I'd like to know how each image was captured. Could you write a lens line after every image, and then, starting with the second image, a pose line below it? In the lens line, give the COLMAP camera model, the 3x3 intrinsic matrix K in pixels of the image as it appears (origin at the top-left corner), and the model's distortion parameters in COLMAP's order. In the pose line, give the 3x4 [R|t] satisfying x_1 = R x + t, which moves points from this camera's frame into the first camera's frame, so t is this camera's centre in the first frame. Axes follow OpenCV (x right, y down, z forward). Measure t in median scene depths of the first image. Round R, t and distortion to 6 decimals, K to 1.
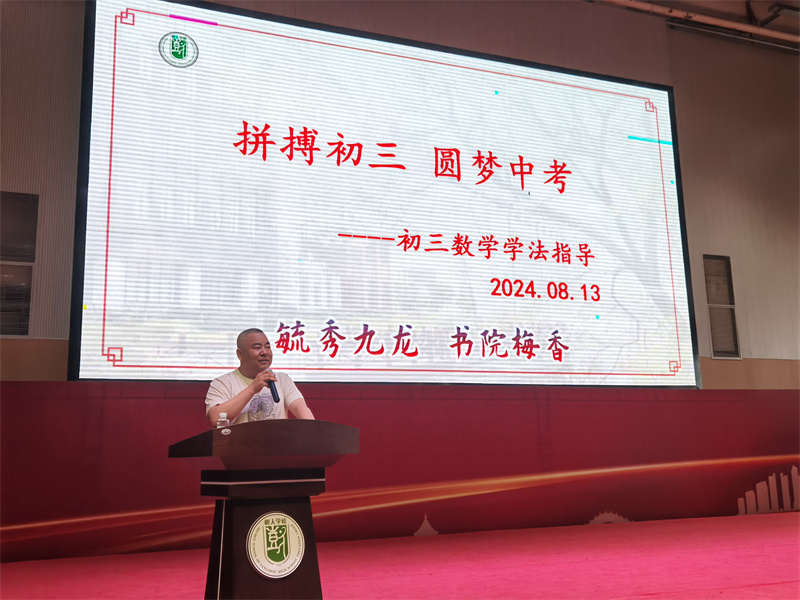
lens RADIAL K [[839.9, 0, 400.0], [0, 839.9, 300.0], [0, 0, 1]] dist [0.010624, 0.001404]
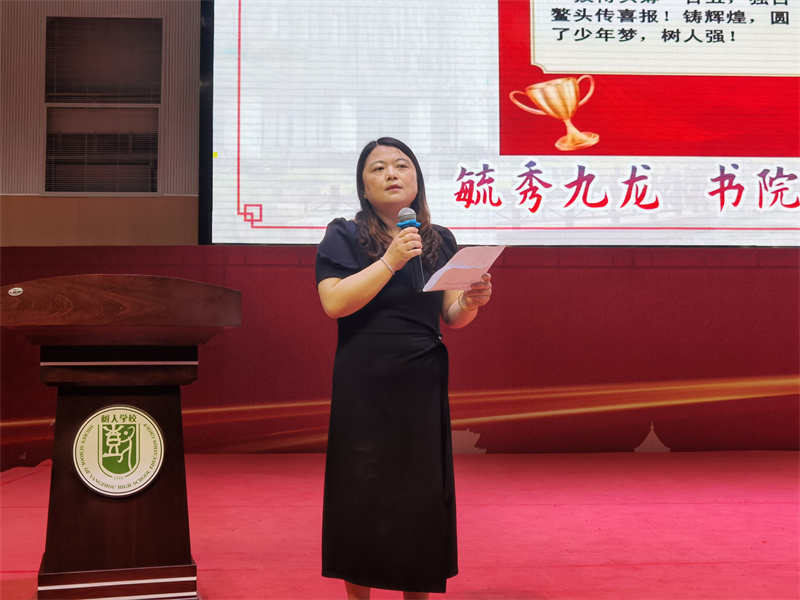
lens RADIAL K [[1050.6, 0, 400.0], [0, 1050.6, 300.0], [0, 0, 1]] dist [0.017680, -0.031732]
pose [[0.942666, 0.006047, -0.333684, 0.120517], [0.040171, 0.990511, 0.131433, 0.018687], [0.331312, -0.137301, 0.933478, 0.086038]]
